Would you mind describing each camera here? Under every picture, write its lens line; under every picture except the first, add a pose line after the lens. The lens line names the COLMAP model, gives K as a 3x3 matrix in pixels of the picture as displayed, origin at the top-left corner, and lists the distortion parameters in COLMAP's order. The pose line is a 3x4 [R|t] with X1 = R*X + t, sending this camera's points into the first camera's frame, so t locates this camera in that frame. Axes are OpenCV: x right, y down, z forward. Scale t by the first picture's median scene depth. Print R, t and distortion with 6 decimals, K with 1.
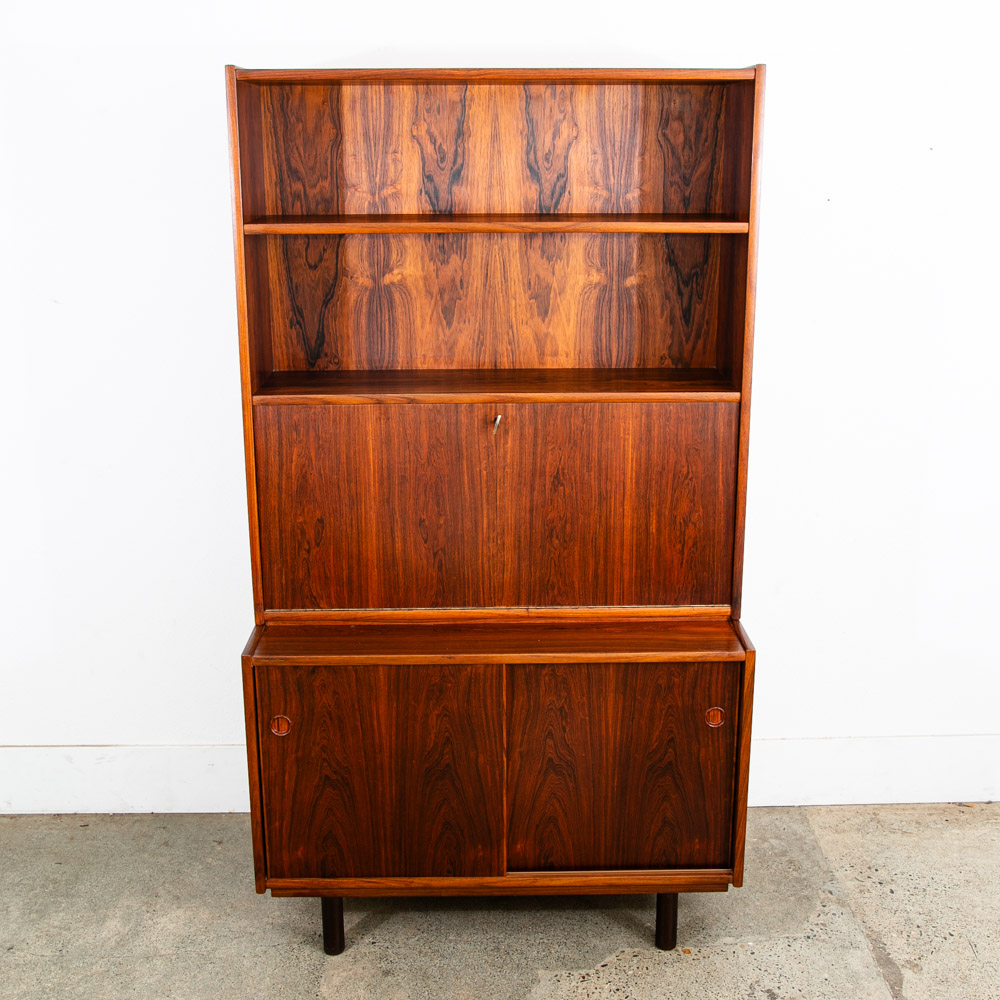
lens RADIAL K [[1299.9, 0, 512.3], [0, 1299.9, 471.8], [0, 0, 1]] dist [-0.066906, 0.038946]
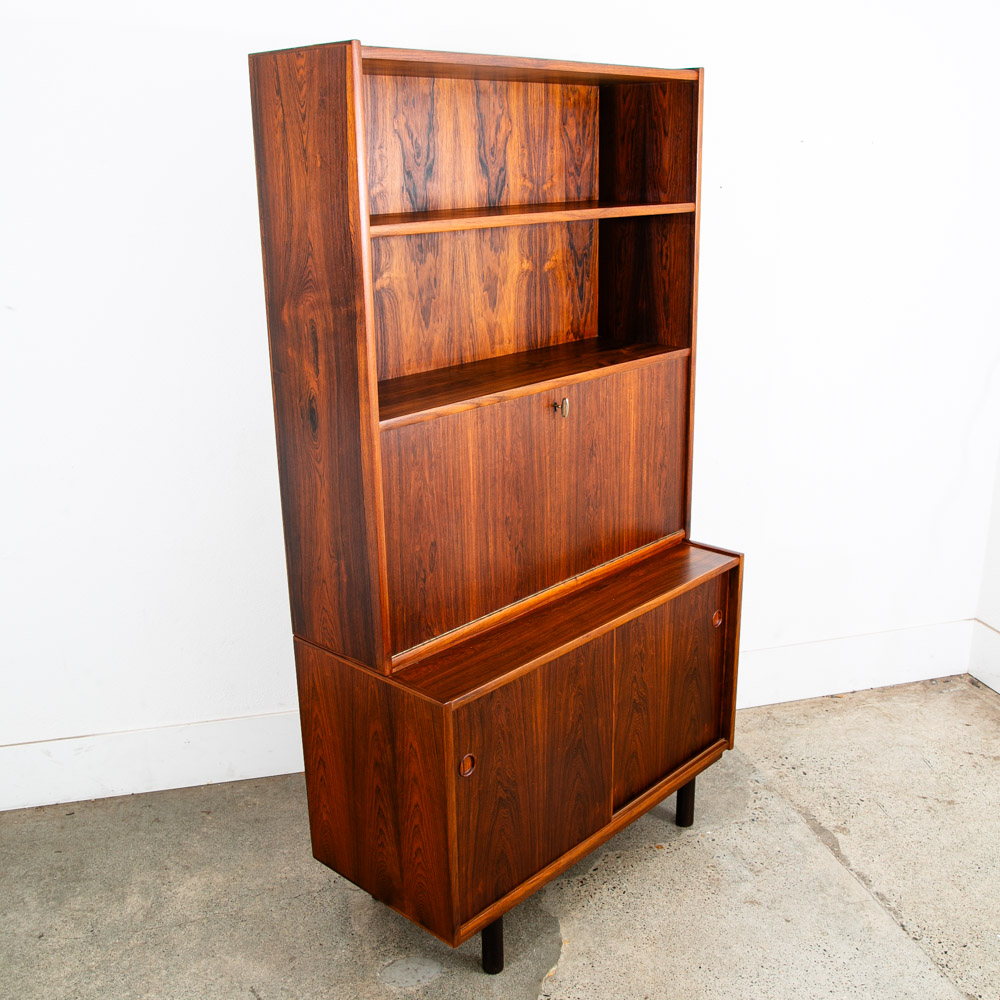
lens RADIAL K [[1096.9, 0, 500.0], [0, 1096.9, 500.0], [0, 0, 1]] dist [-0.084023, 0.008651]
pose [[0.702227, -0.225086, 0.675436, -0.619513], [0.198385, 0.972996, 0.117993, -0.074228], [-0.683755, 0.051139, 0.727918, 0.381960]]
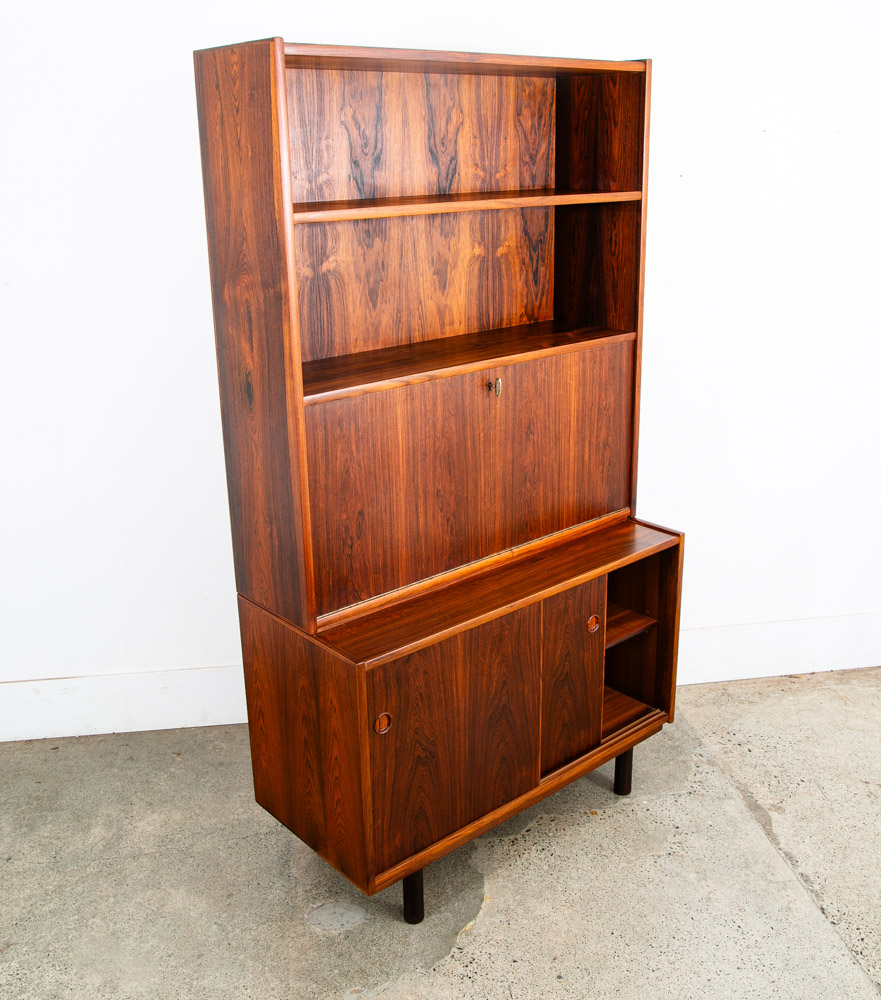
lens RADIAL K [[1039.8, 0, 437.9], [0, 1039.8, 471.7], [0, 0, 1]] dist [-0.060323, 0.011383]
pose [[0.775730, -0.202016, 0.597857, -0.552128], [0.178046, 0.978951, 0.099771, -0.059863], [-0.605428, 0.029050, 0.795370, 0.324534]]
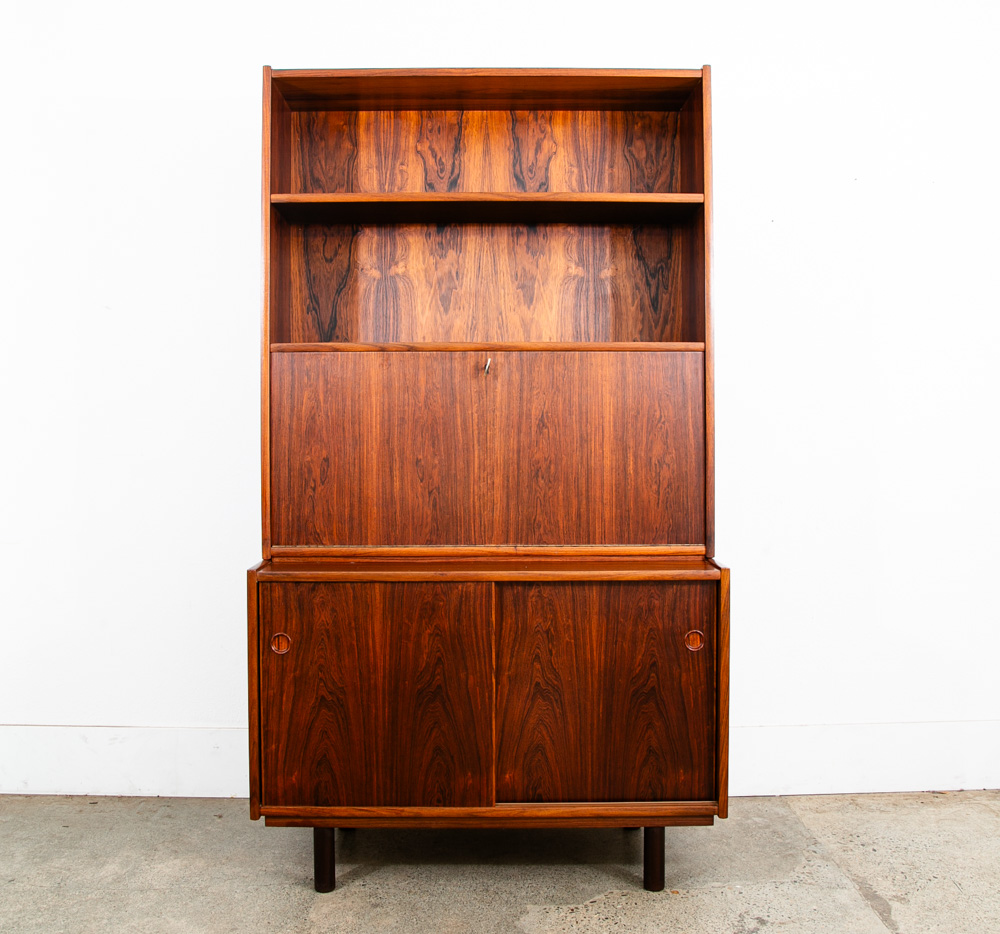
lens RADIAL K [[1136.2, 0, 486.8], [0, 1136.2, 414.2], [0, 0, 1]] dist [-0.125286, 0.042343]
pose [[0.999811, -0.002131, -0.019318, 0.006268], [-0.003042, 0.964566, -0.263826, 0.245116], [0.019195, 0.263835, 0.964377, 0.067538]]
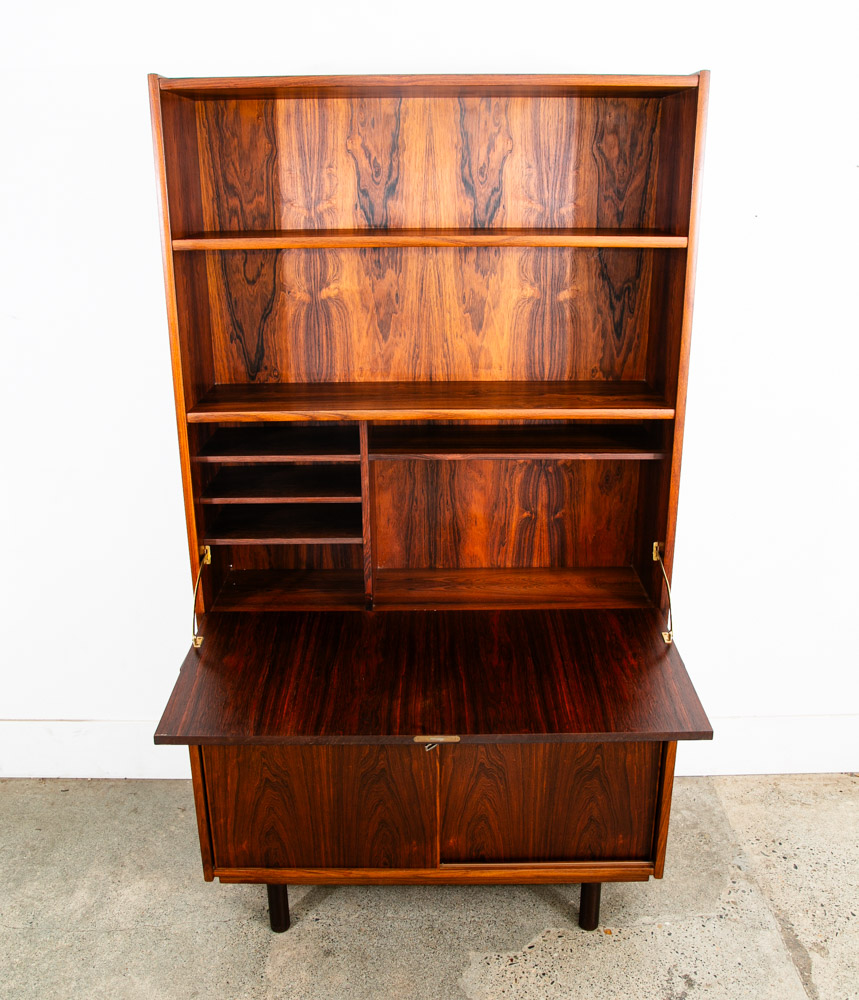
lens RADIAL K [[976.1, 0, 435.5], [0, 976.1, 511.8], [0, 0, 1]] dist [-0.110390, 0.071806]
pose [[0.999776, 0.002952, -0.020935, 0.007494], [-0.001238, 0.996681, 0.081394, -0.040994], [0.021106, -0.081350, 0.996462, 0.236403]]
